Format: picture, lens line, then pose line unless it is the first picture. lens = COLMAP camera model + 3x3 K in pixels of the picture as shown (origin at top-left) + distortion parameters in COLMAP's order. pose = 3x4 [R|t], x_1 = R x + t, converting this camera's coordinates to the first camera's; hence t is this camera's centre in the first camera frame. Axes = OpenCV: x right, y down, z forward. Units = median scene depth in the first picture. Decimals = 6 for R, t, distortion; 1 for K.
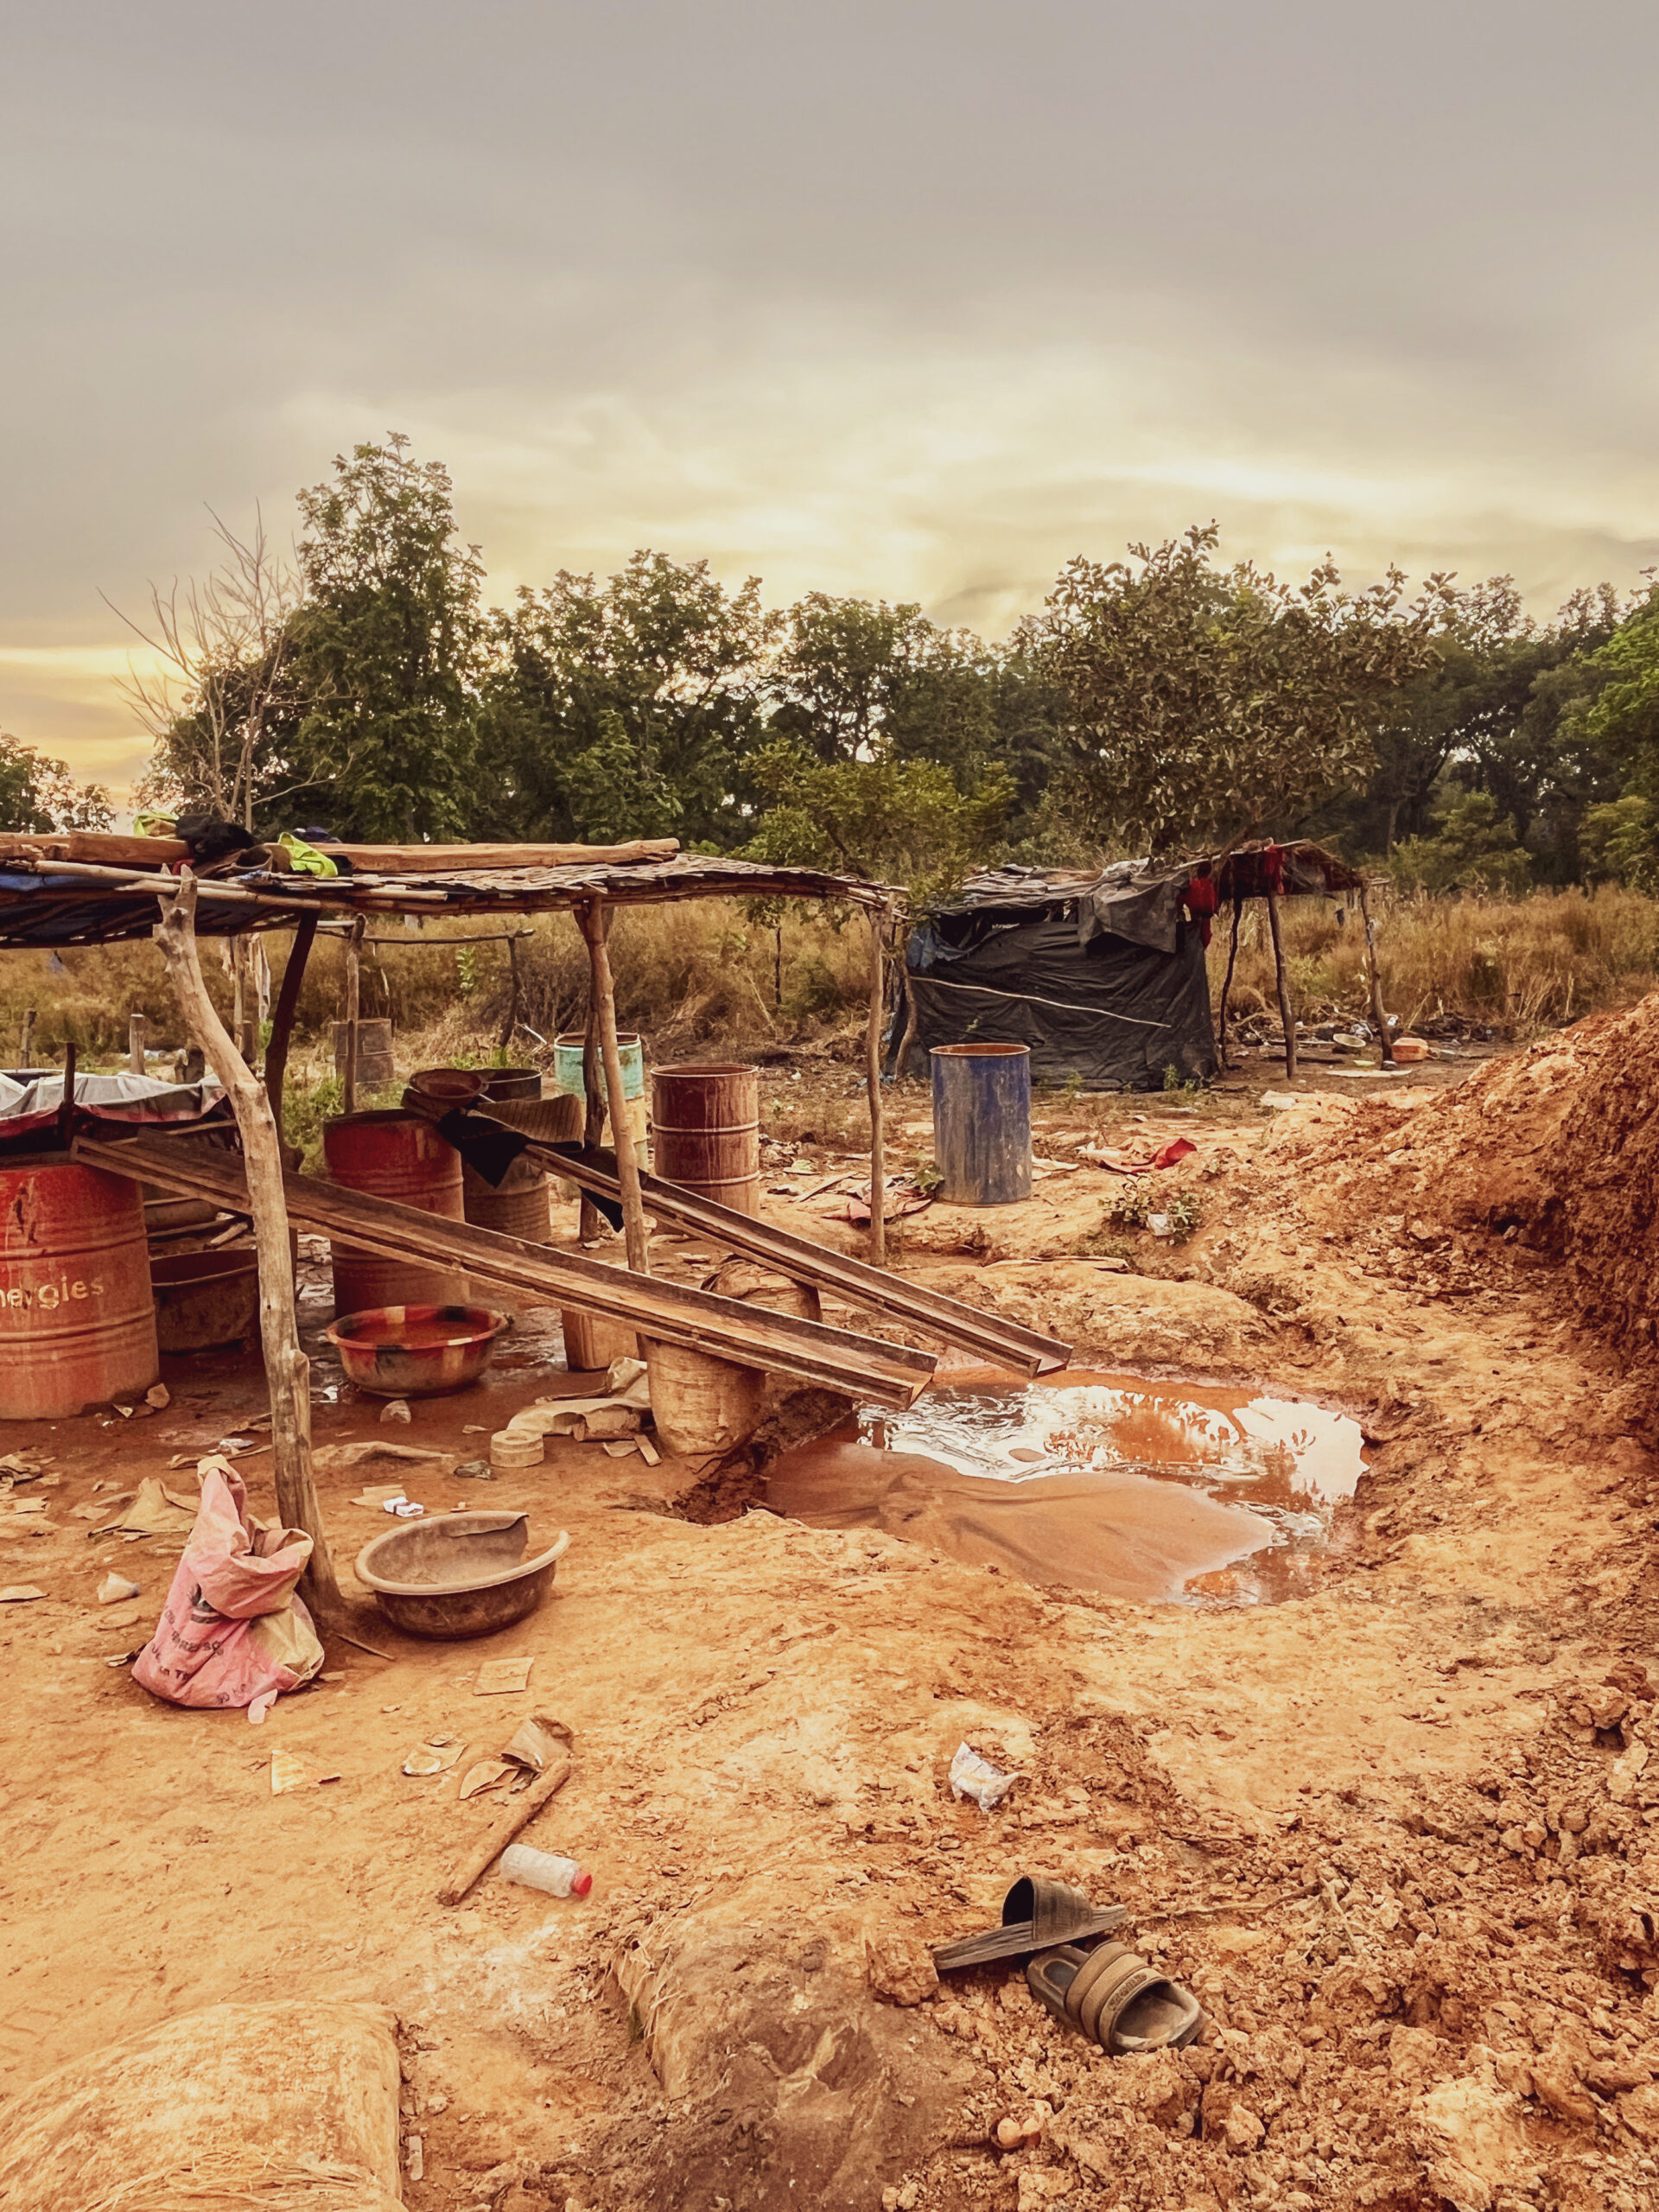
lens RADIAL K [[1571.8, 0, 828.6], [0, 1571.8, 1119.9], [0, 0, 1]] dist [-0.006699, -0.004521]
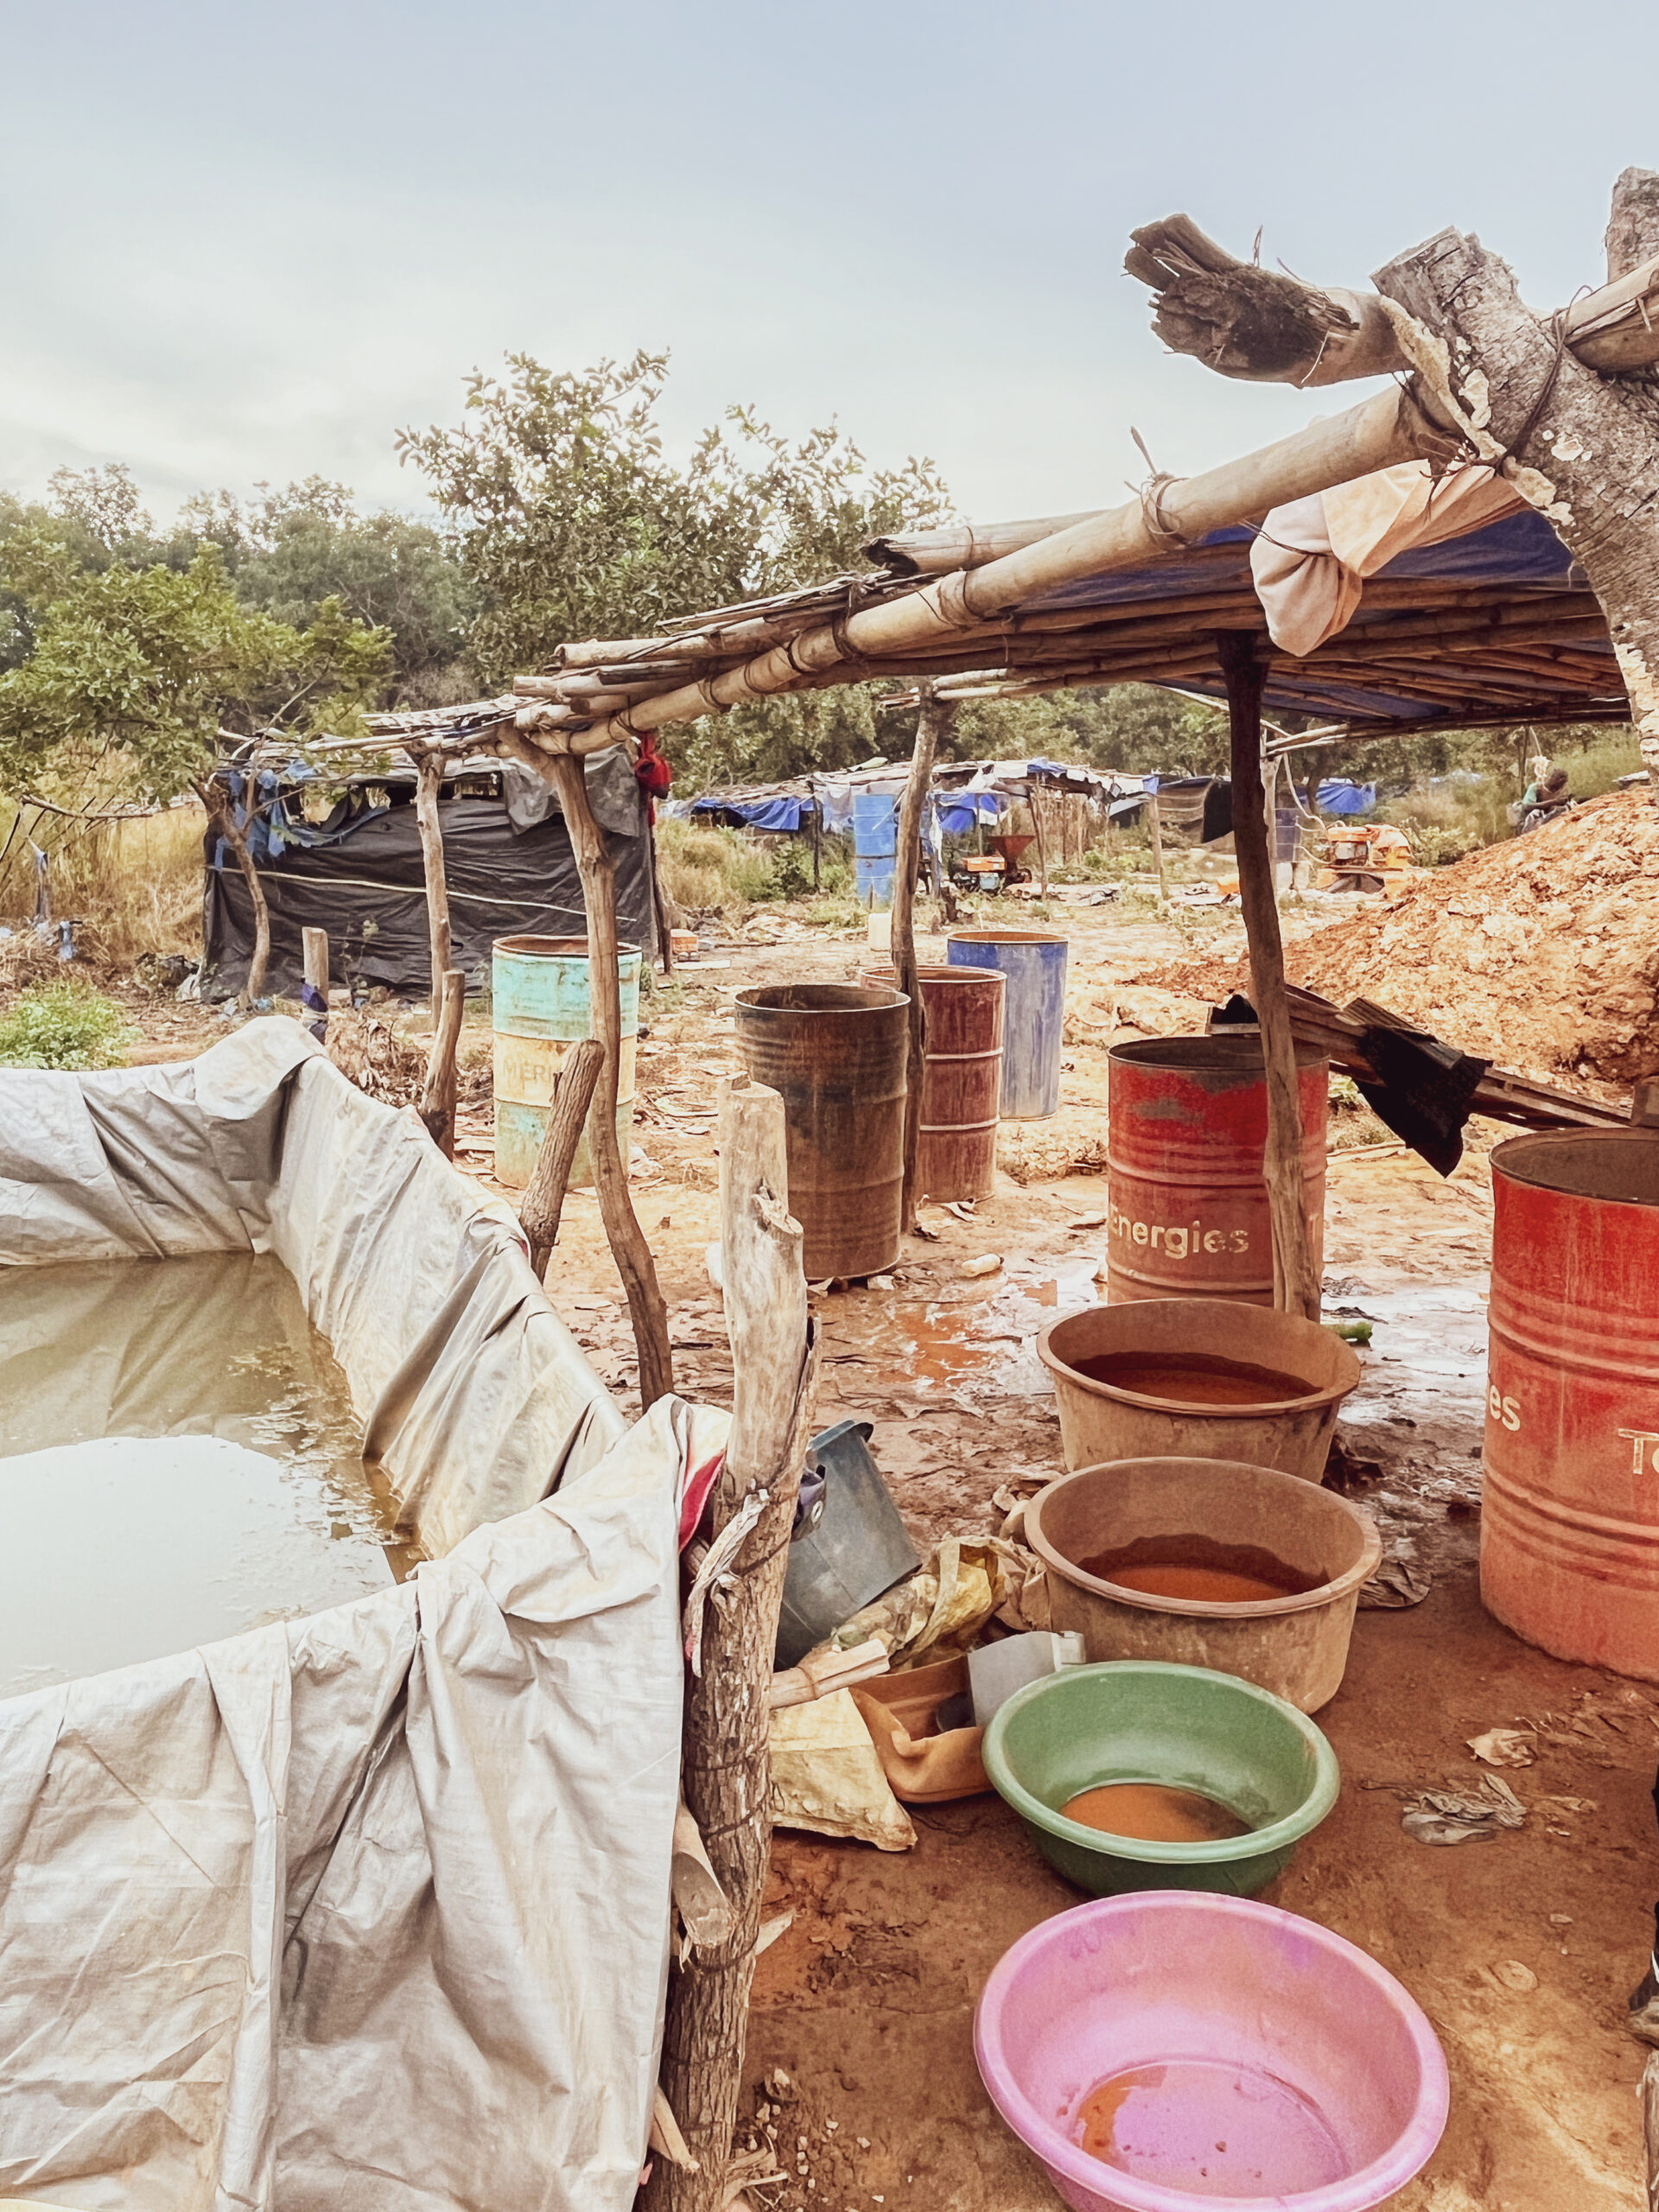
lens RADIAL K [[1571.8, 0, 795.6], [0, 1571.8, 1105.7], [0, 0, 1]] dist [-0.006699, -0.004521]
pose [[0.651472, -0.116346, 0.749699, -0.119508], [0.079891, 0.993198, 0.084711, -0.006711], [-0.754455, 0.004708, 0.656335, 0.100851]]
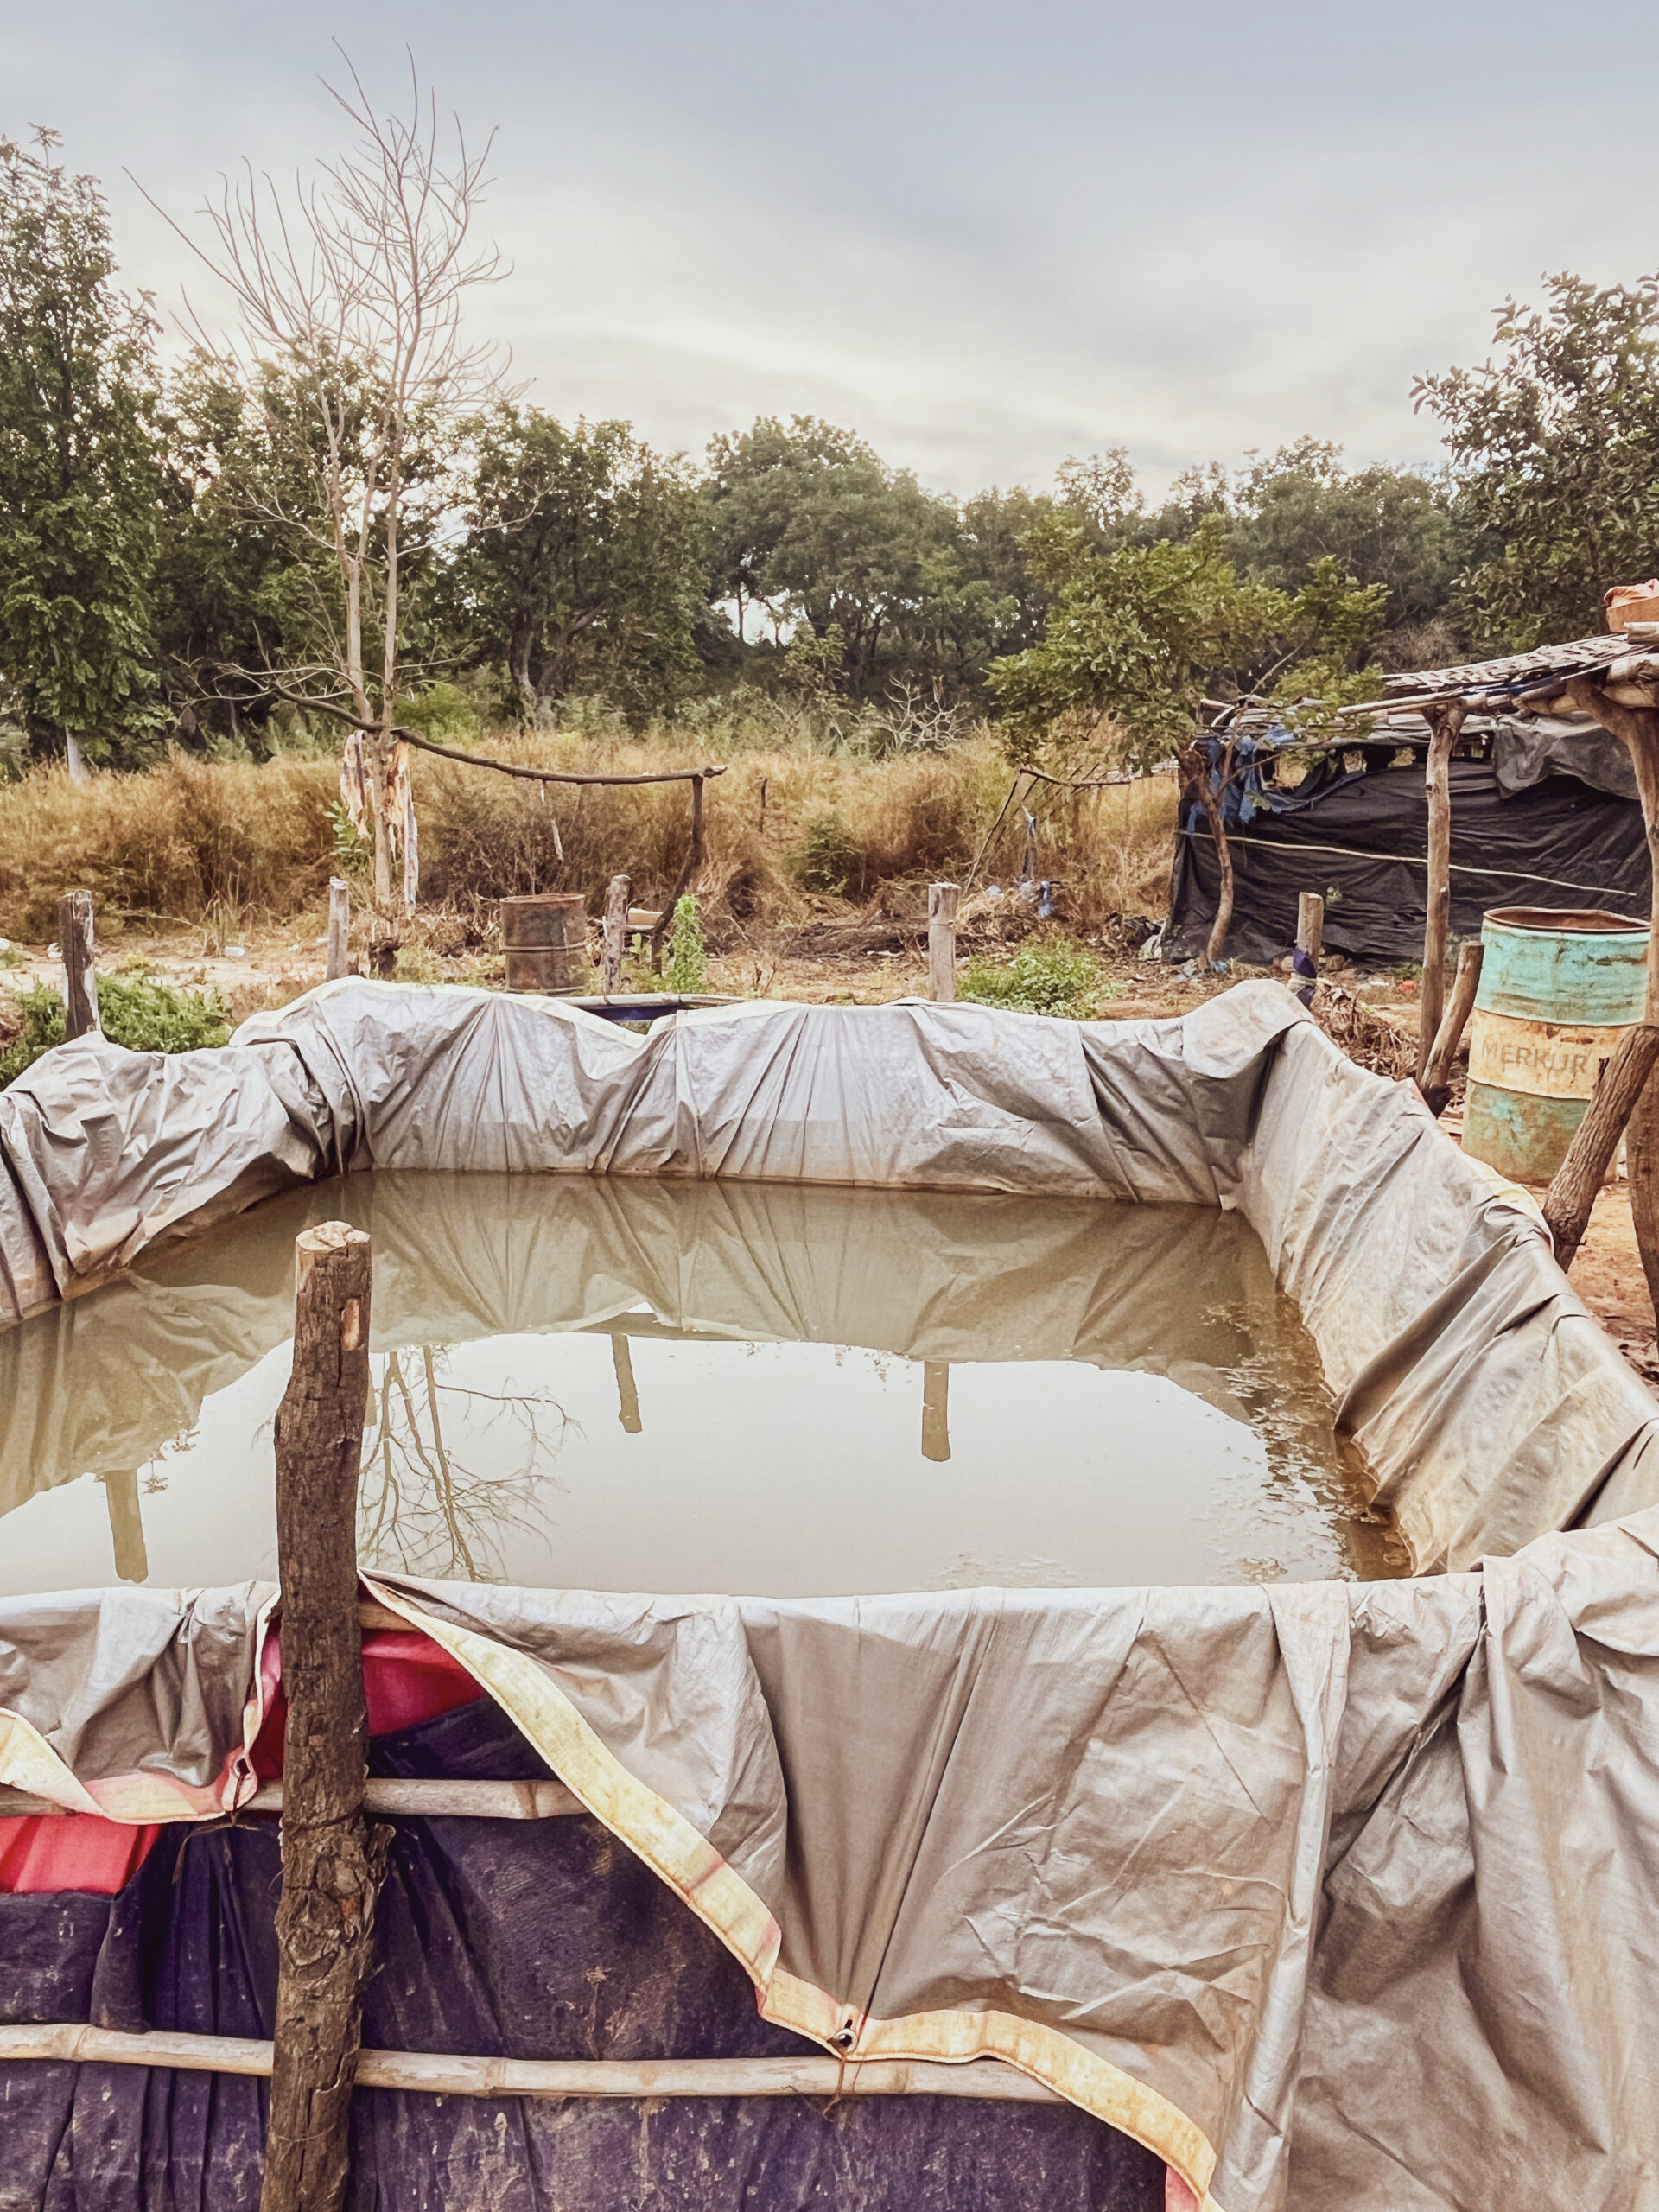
lens RADIAL K [[1571.8, 0, 823.7], [0, 1571.8, 1110.8], [0, 0, 1]] dist [-0.006699, -0.004521]
pose [[0.956006, -0.049397, 0.289159, -0.122082], [0.027859, 0.996553, 0.078135, -0.006816], [-0.292022, -0.066642, 0.954087, 0.102409]]
